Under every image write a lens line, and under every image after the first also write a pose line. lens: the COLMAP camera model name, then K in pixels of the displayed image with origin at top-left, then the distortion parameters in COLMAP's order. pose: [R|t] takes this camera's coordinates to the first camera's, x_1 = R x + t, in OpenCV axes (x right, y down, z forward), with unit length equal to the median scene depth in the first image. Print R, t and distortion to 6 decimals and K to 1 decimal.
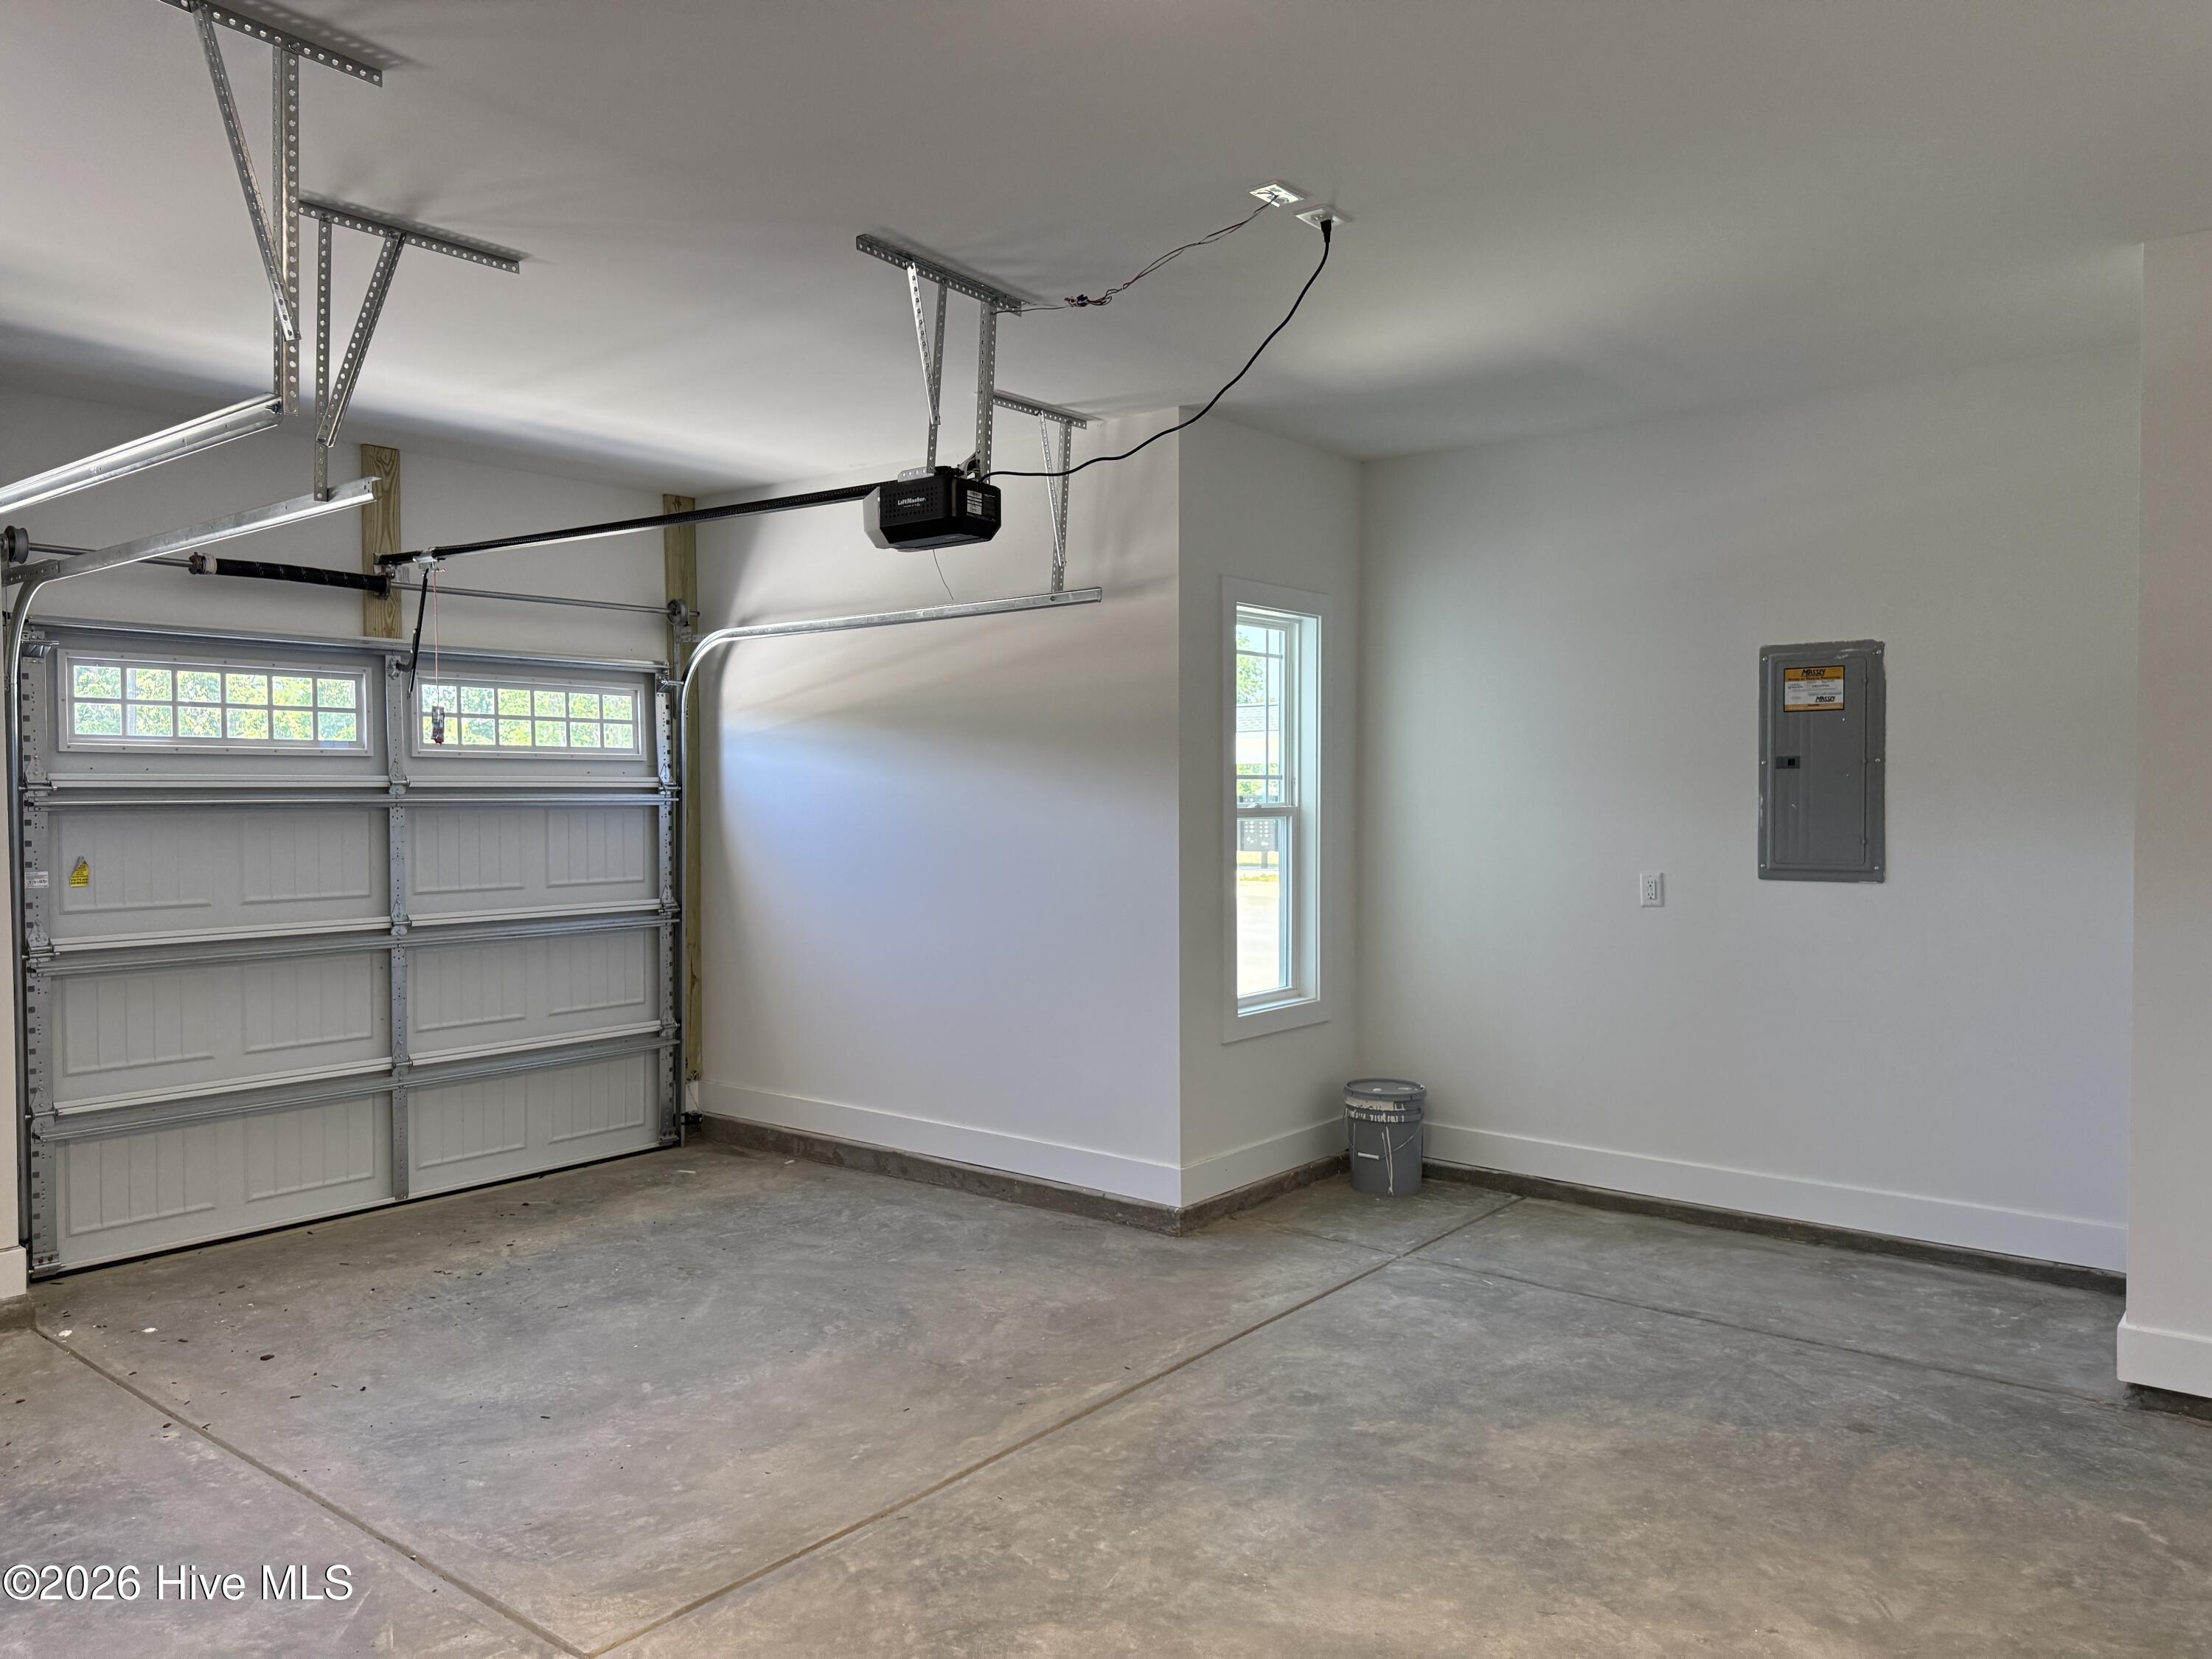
lens RADIAL K [[1587.6, 0, 1098.7], [0, 1587.6, 838.8], [0, 0, 1]] dist [0.072001, -0.081481]
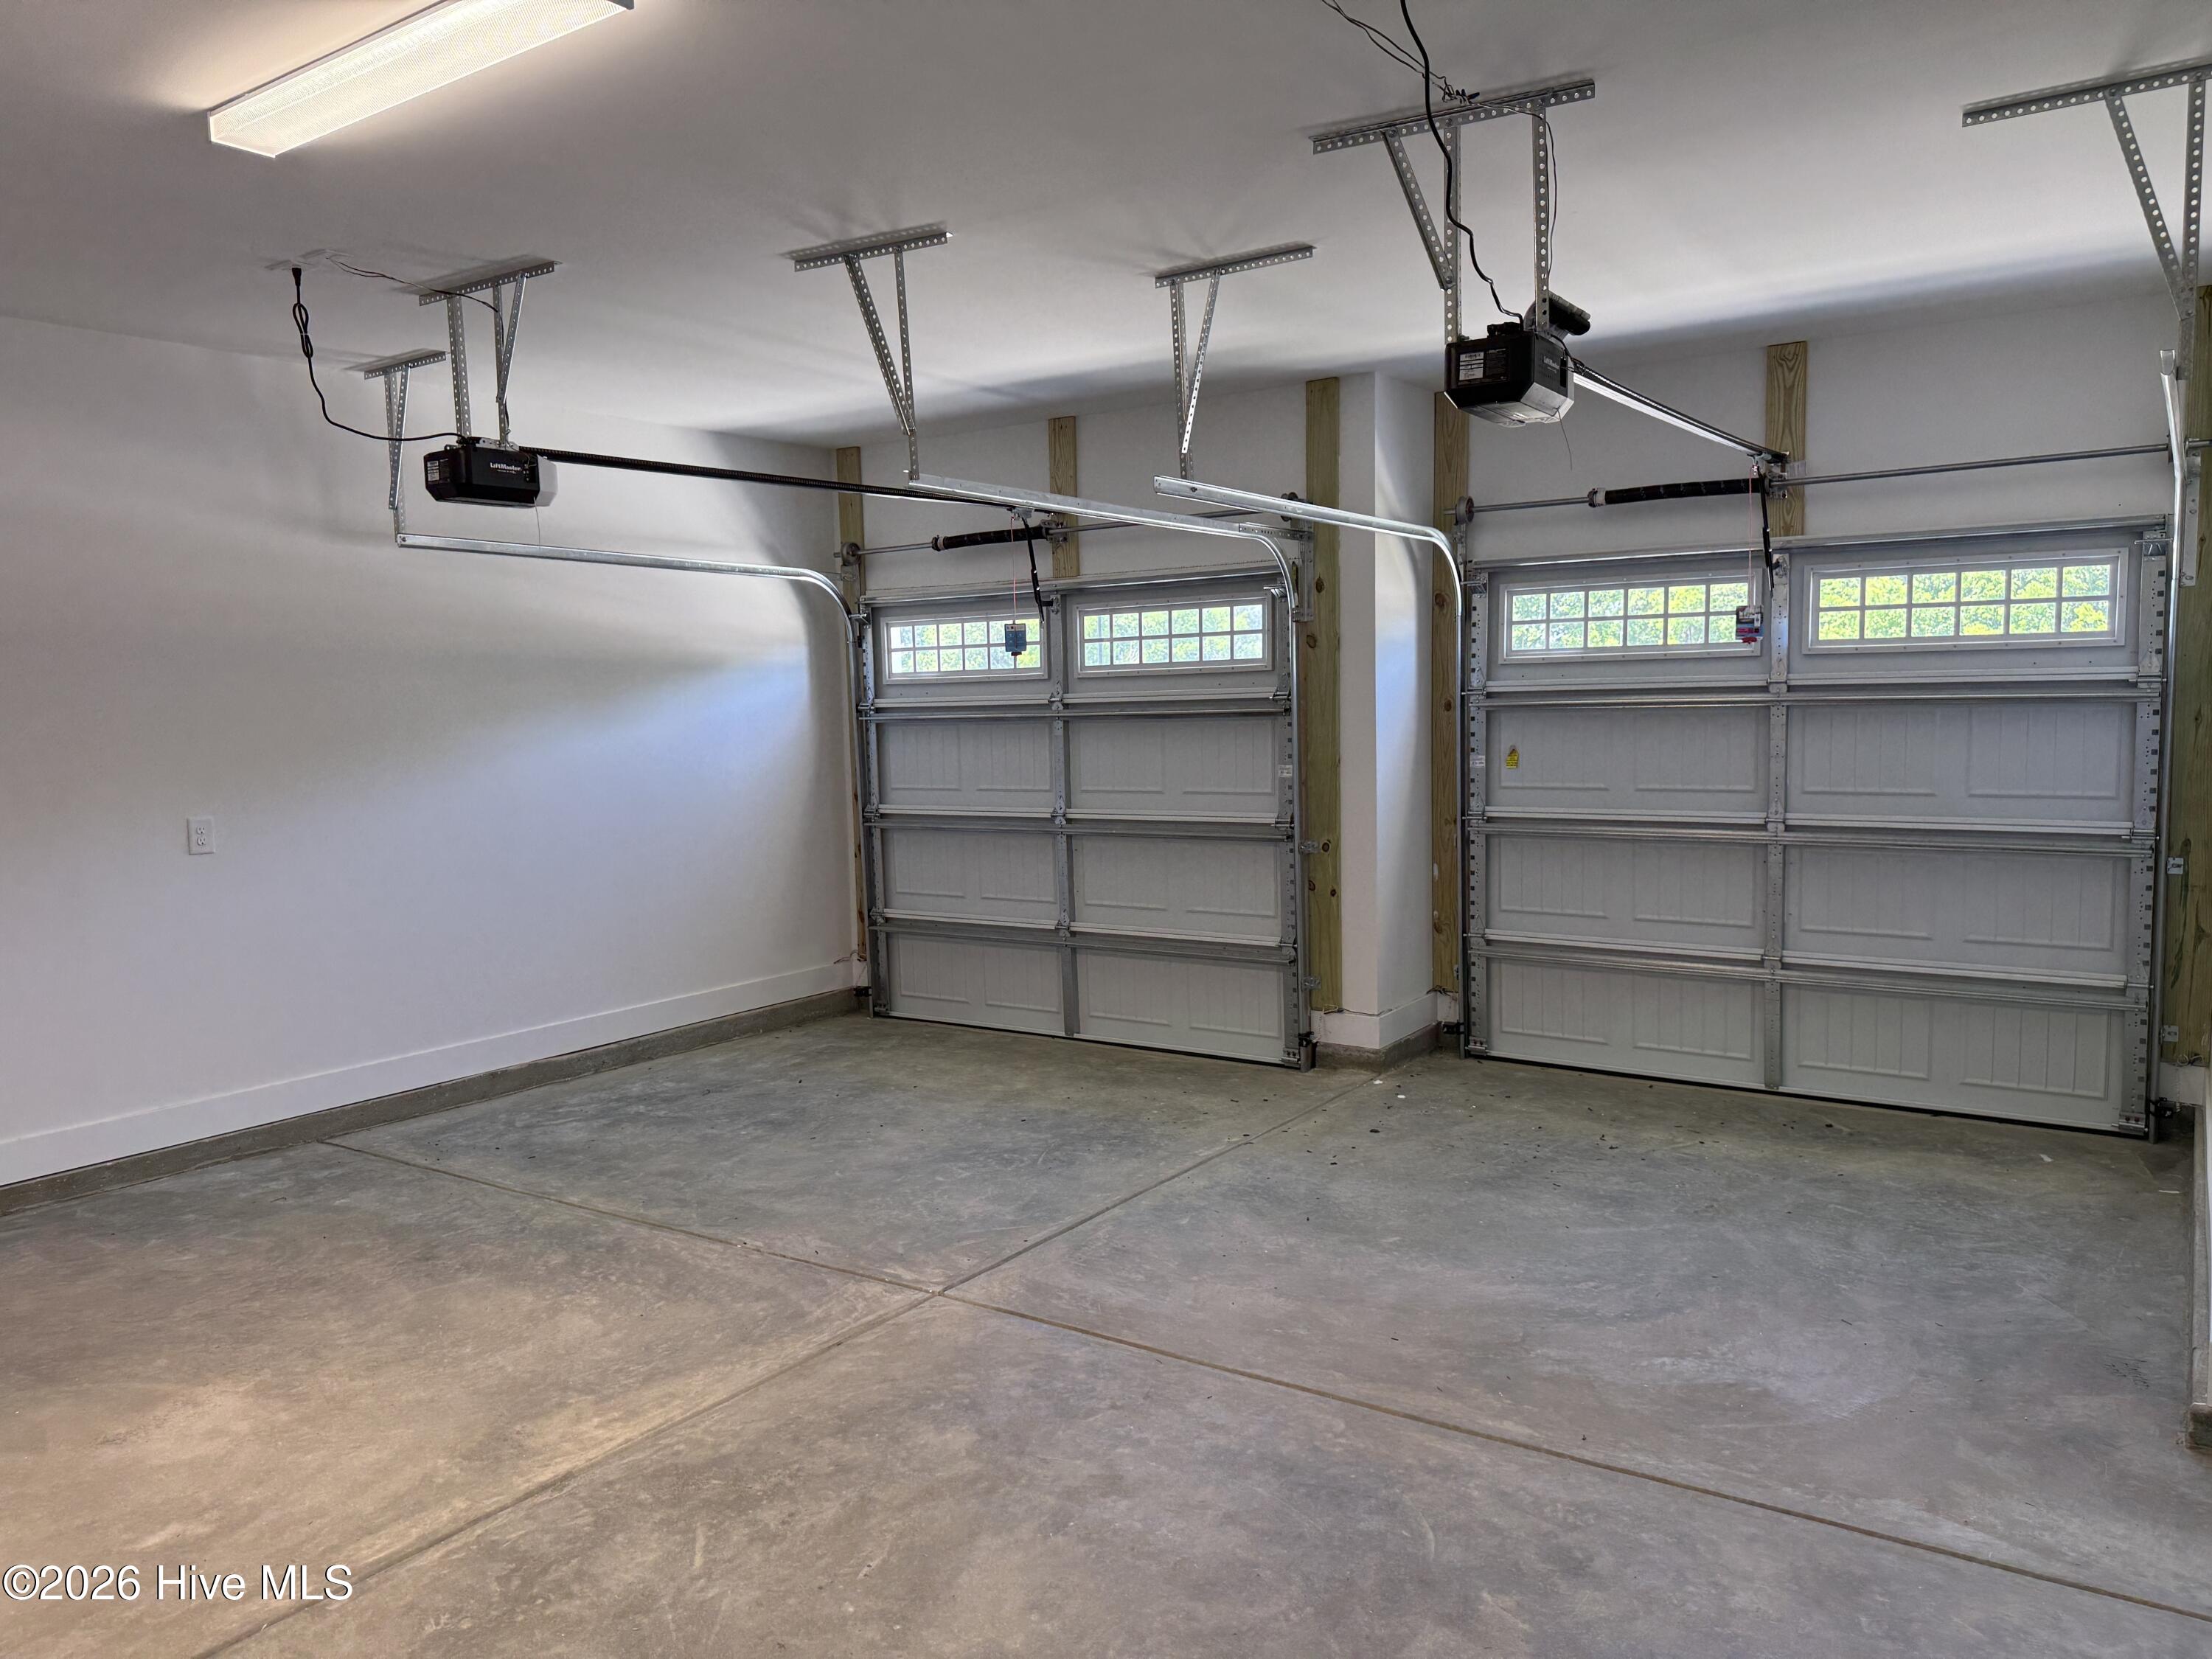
lens RADIAL K [[1587.6, 0, 1110.3], [0, 1587.6, 836.0], [0, 0, 1]] dist [0.072001, -0.081481]
pose [[0.076635, 0.089556, -0.993029, 0.677397], [-0.013773, 0.995958, 0.088757, -0.027271], [0.996964, 0.006875, 0.077559, 0.629231]]
